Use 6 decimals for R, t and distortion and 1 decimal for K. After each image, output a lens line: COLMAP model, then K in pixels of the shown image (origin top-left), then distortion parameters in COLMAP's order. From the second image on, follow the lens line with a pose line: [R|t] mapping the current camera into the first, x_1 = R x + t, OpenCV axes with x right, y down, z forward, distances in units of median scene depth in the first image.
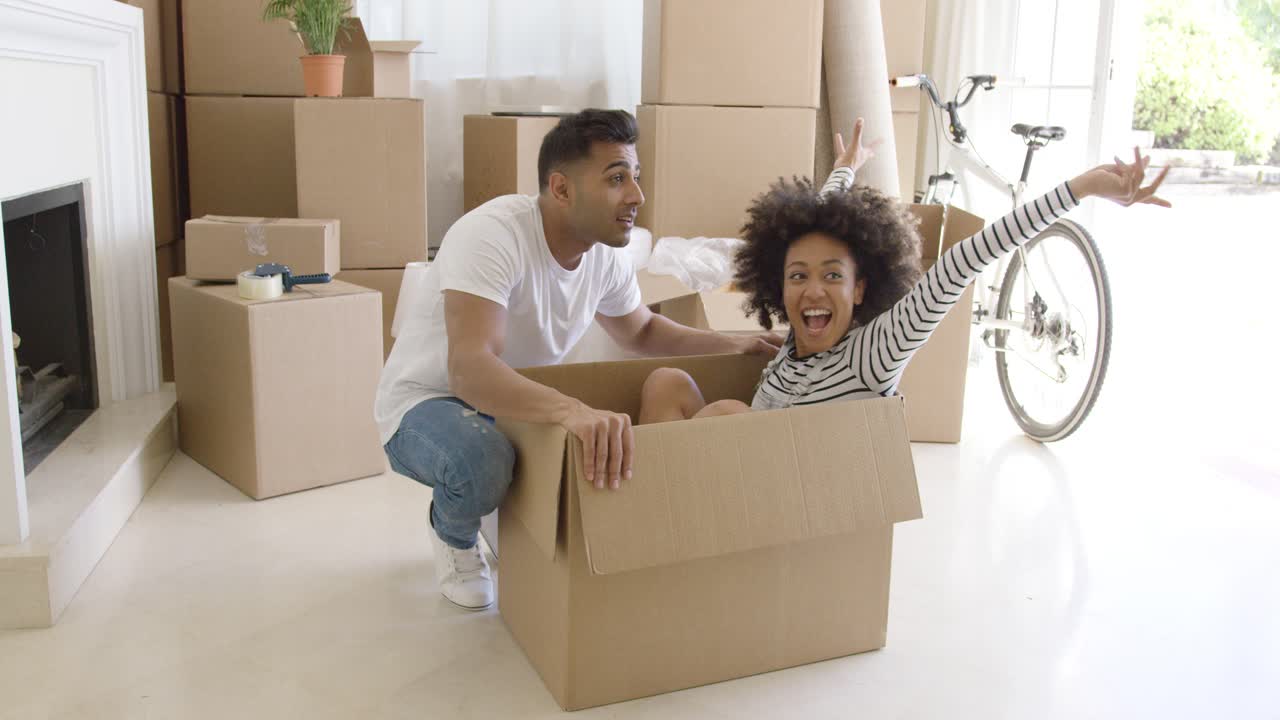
lens RADIAL K [[1126.1, 0, 640.0], [0, 1126.1, 360.0], [0, 0, 1]] dist [-0.001636, -0.006255]
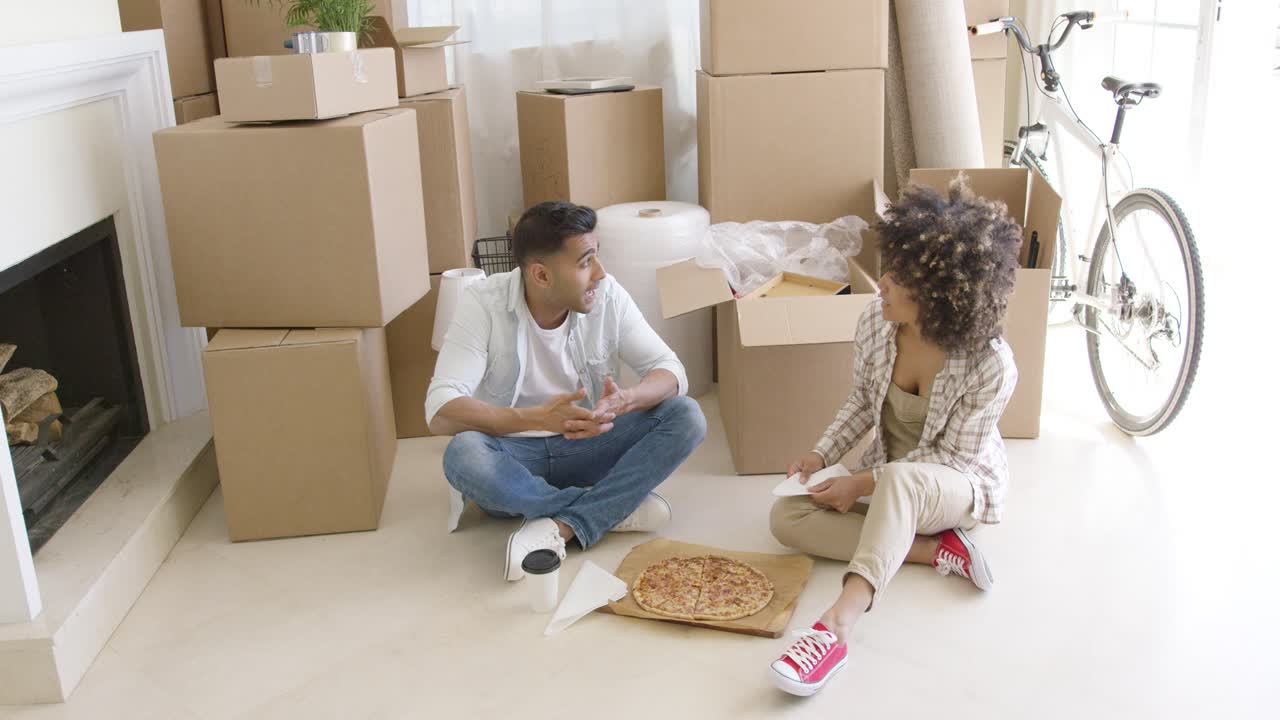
lens RADIAL K [[1126.1, 0, 640.0], [0, 1126.1, 360.0], [0, 0, 1]] dist [-0.001636, -0.006255]
pose [[0.991101, -0.025998, -0.130545, 0.077256], [0.037594, 0.995484, 0.087167, -0.078408], [0.127689, -0.091299, 0.987603, 0.046671]]
